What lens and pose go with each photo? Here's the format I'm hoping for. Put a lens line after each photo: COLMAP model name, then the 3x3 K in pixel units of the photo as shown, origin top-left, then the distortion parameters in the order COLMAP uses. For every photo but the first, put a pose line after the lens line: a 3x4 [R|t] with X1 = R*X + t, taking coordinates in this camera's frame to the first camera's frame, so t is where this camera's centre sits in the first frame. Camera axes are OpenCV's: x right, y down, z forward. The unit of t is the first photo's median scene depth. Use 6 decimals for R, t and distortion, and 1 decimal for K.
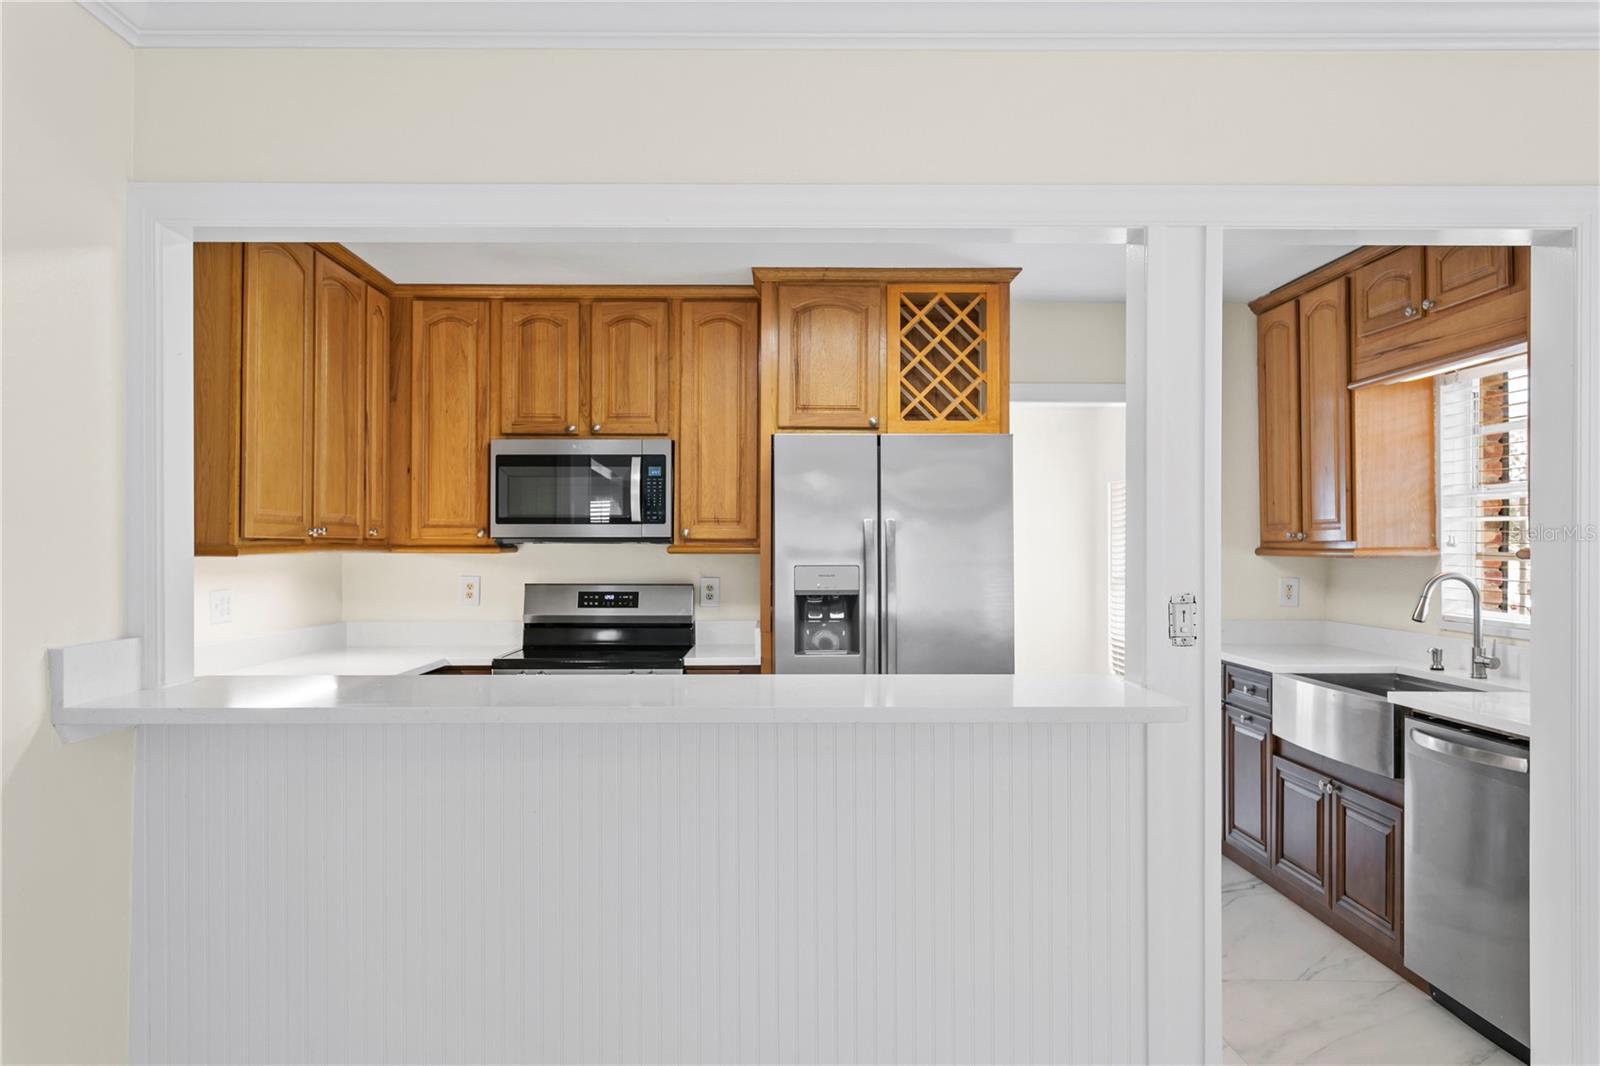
lens RADIAL K [[1154.8, 0, 774.9], [0, 1154.8, 541.0], [0, 0, 1]] dist [0.017101, 0.009649]
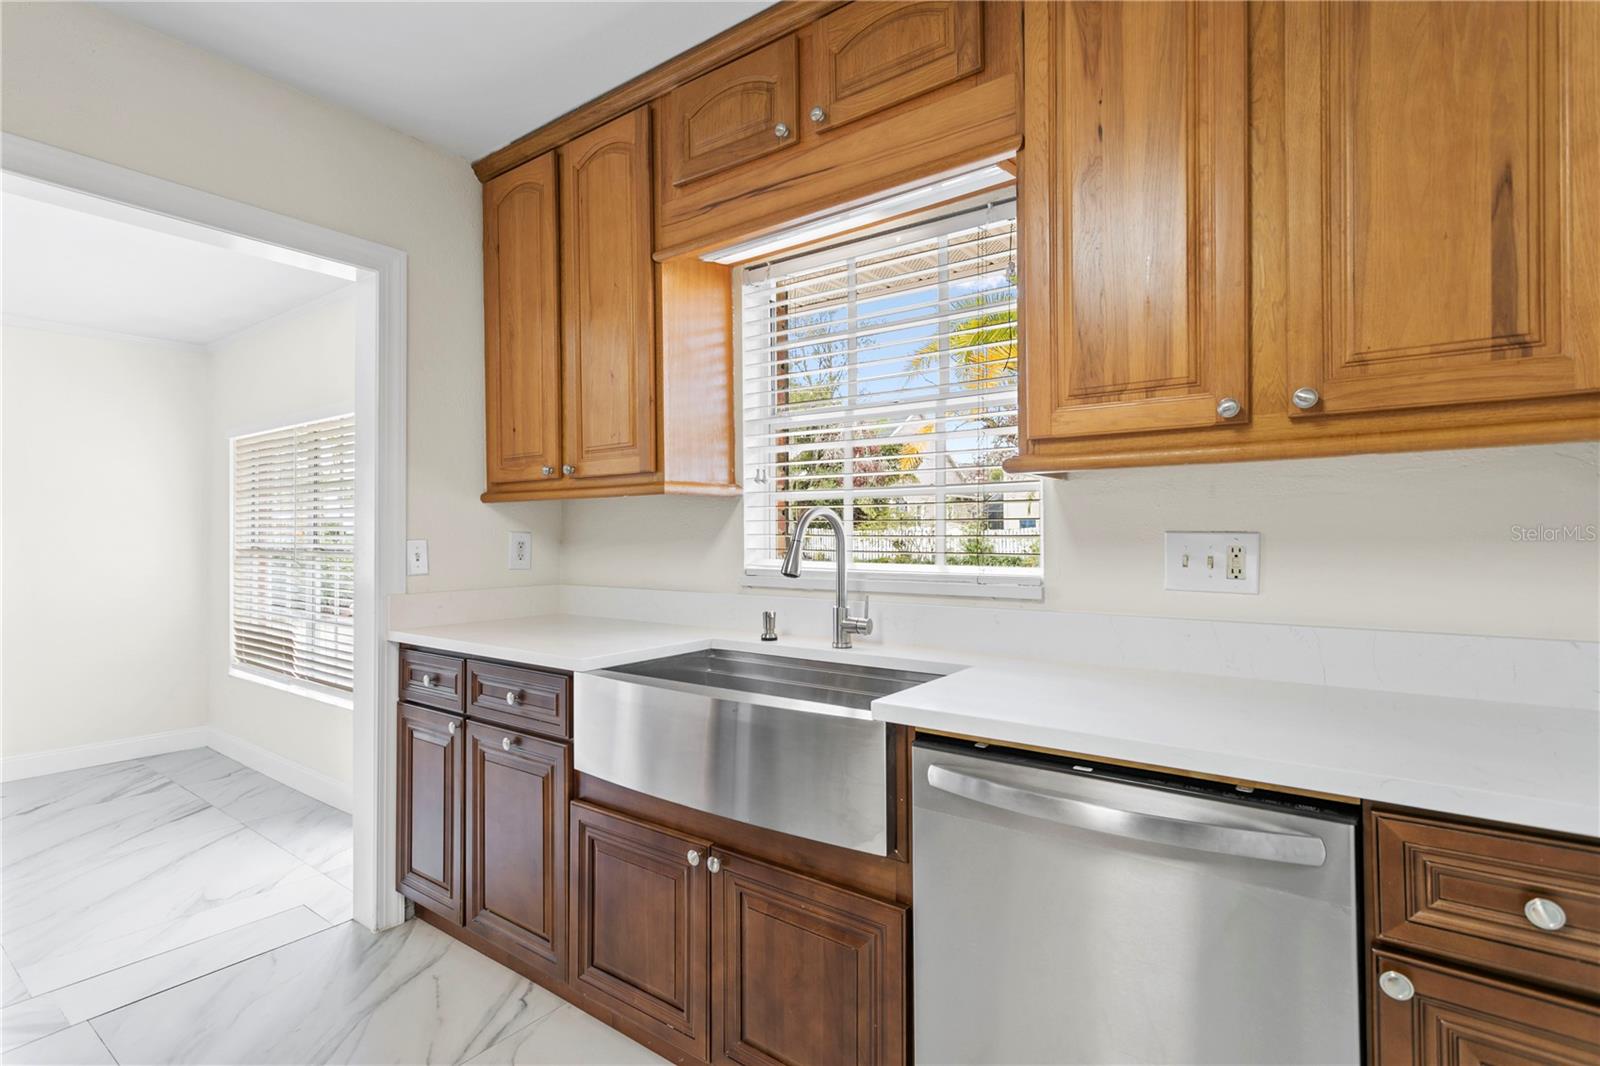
lens RADIAL K [[769.1, 0, 801.3], [0, 769.1, 526.3], [0, 0, 1]] dist [-0.003442, 0.002812]
pose [[0.595678, 0.003510, 0.803216, 0.152394], [0.003432, 0.999970, -0.006915, 0.034846], [-0.803216, 0.006876, 0.595648, 0.589668]]
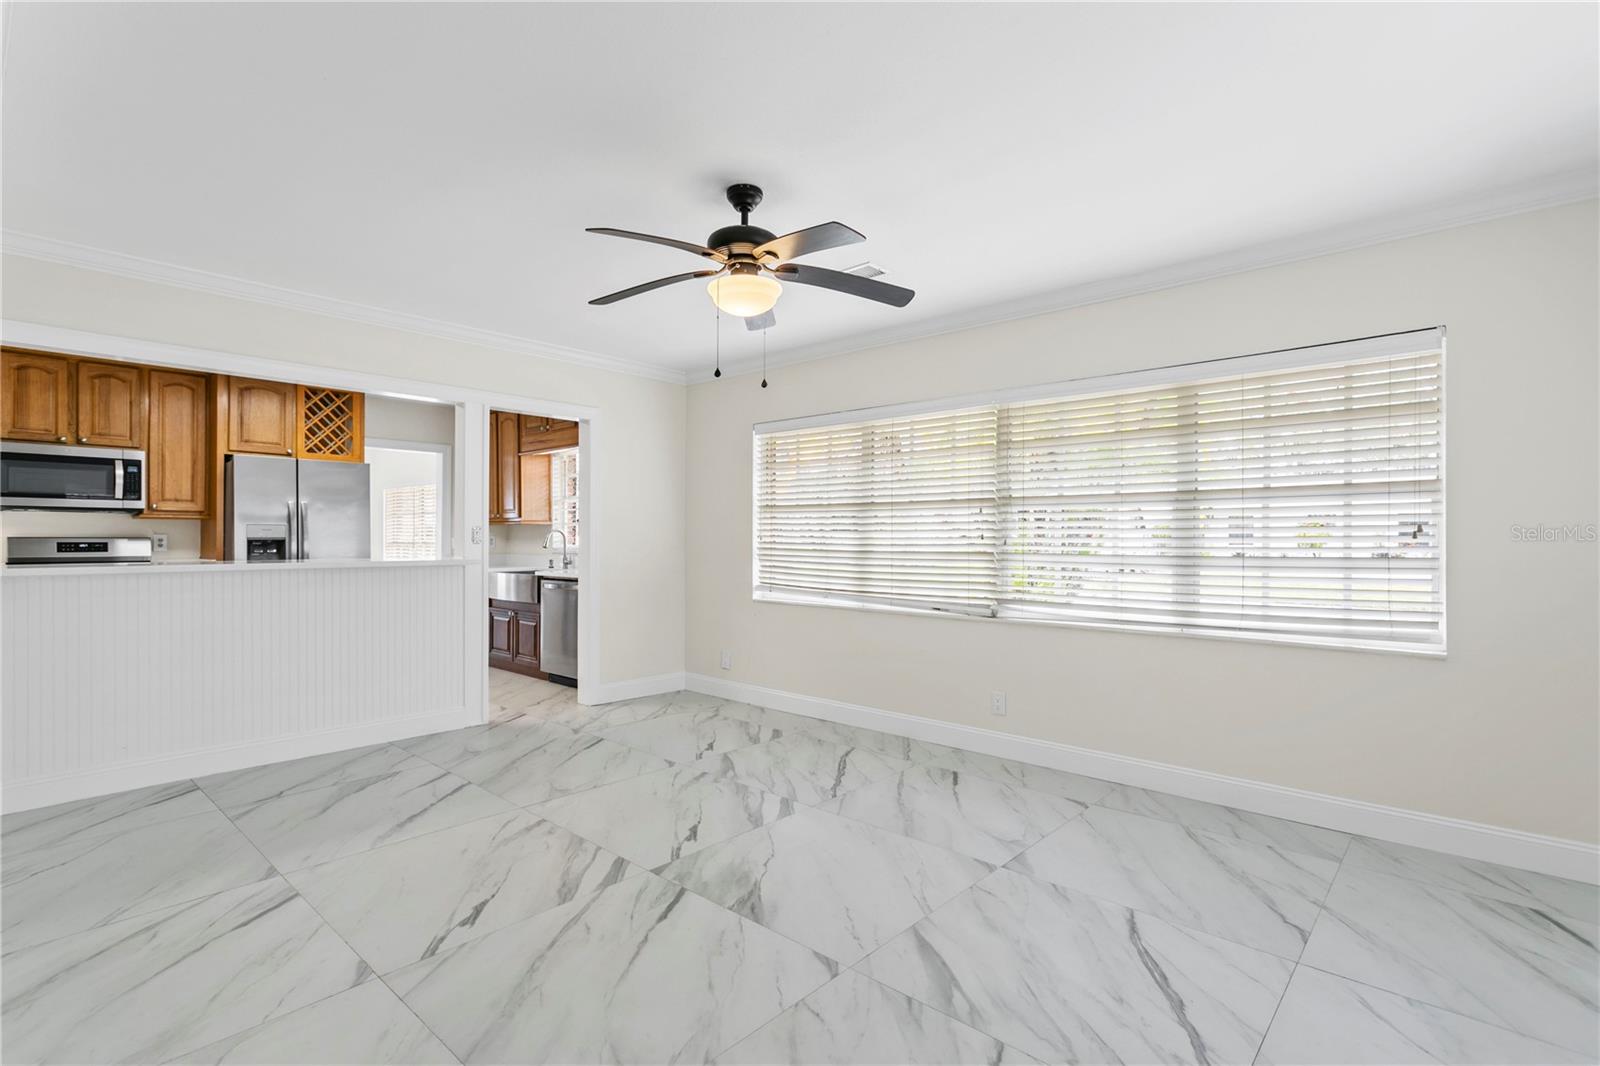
lens RADIAL K [[769.1, 0, 794.6], [0, 769.1, 539.7], [0, 0, 1]] dist [-0.003442, 0.002812]
pose [[0.676451, -0.000658, 0.736487, -0.278095], [-0.004684, 0.999976, 0.005195, 0.032408], [-0.736473, -0.006964, 0.676432, -0.476783]]
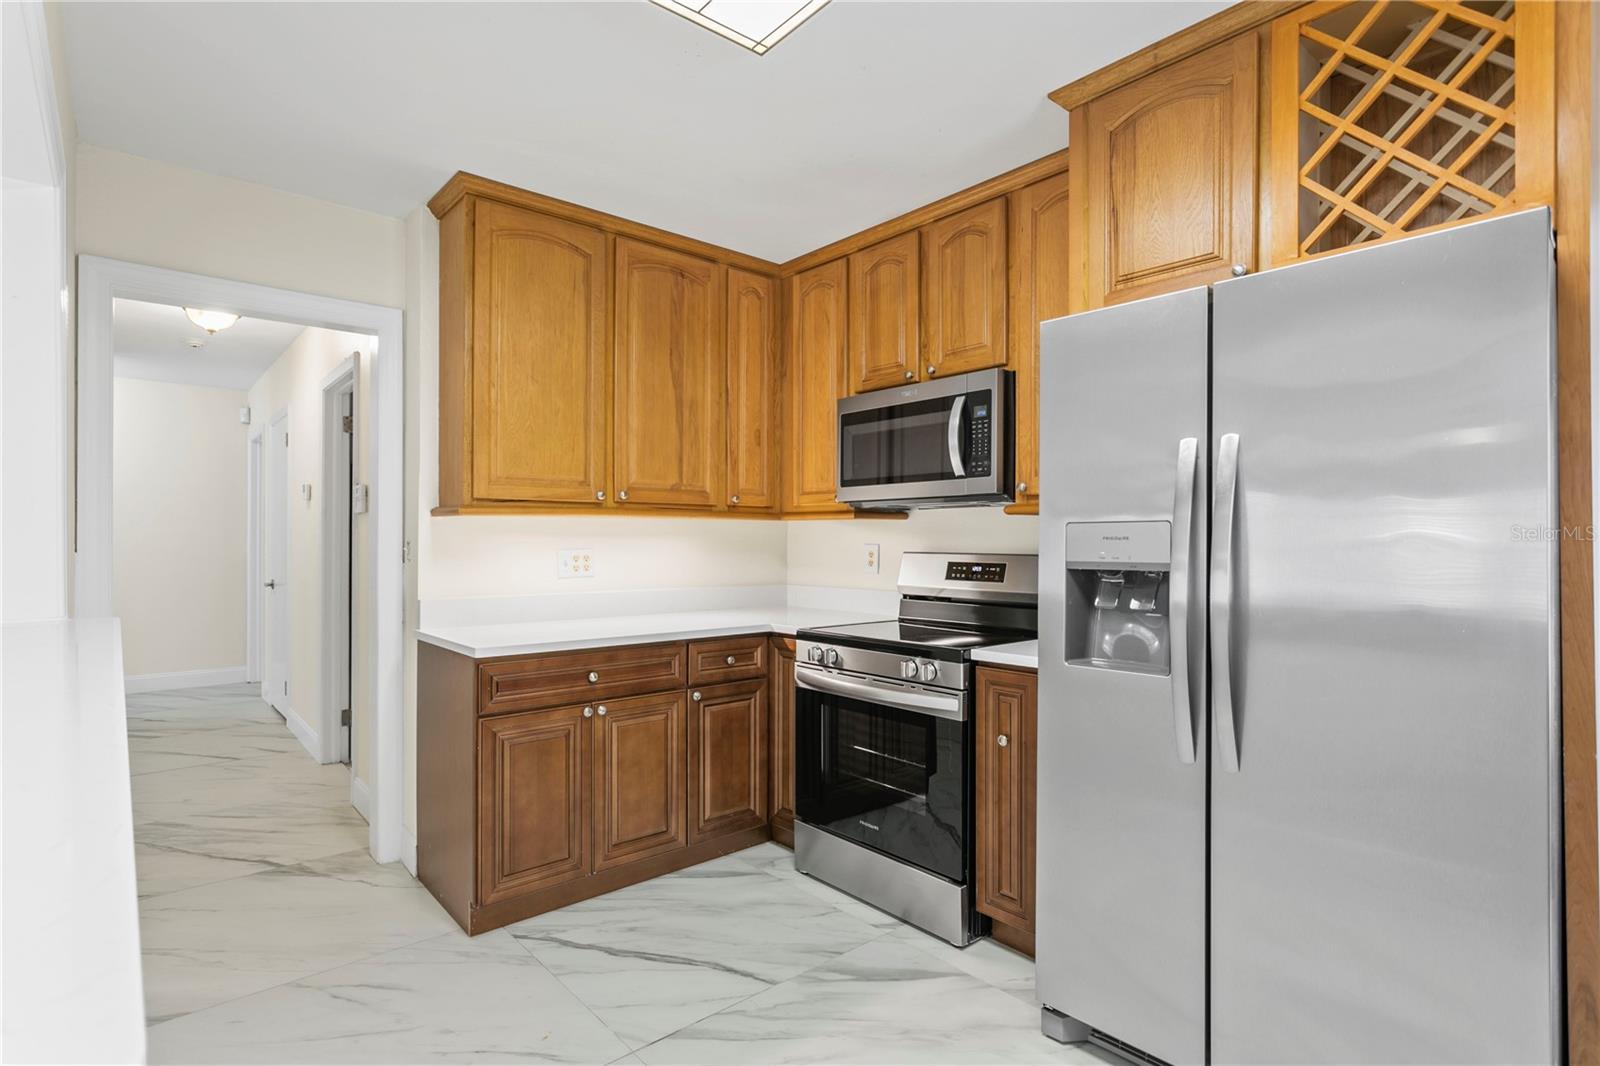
lens RADIAL K [[794.6, 0, 783.6], [0, 794.6, 536.8], [0, 0, 1]] dist [0.004860, 0.002406]
pose [[0.642088, -0.002906, -0.766626, 0.231342], [0.003489, 0.999994, -0.000868, 0.026490], [0.766623, -0.002117, 0.642094, 0.544814]]
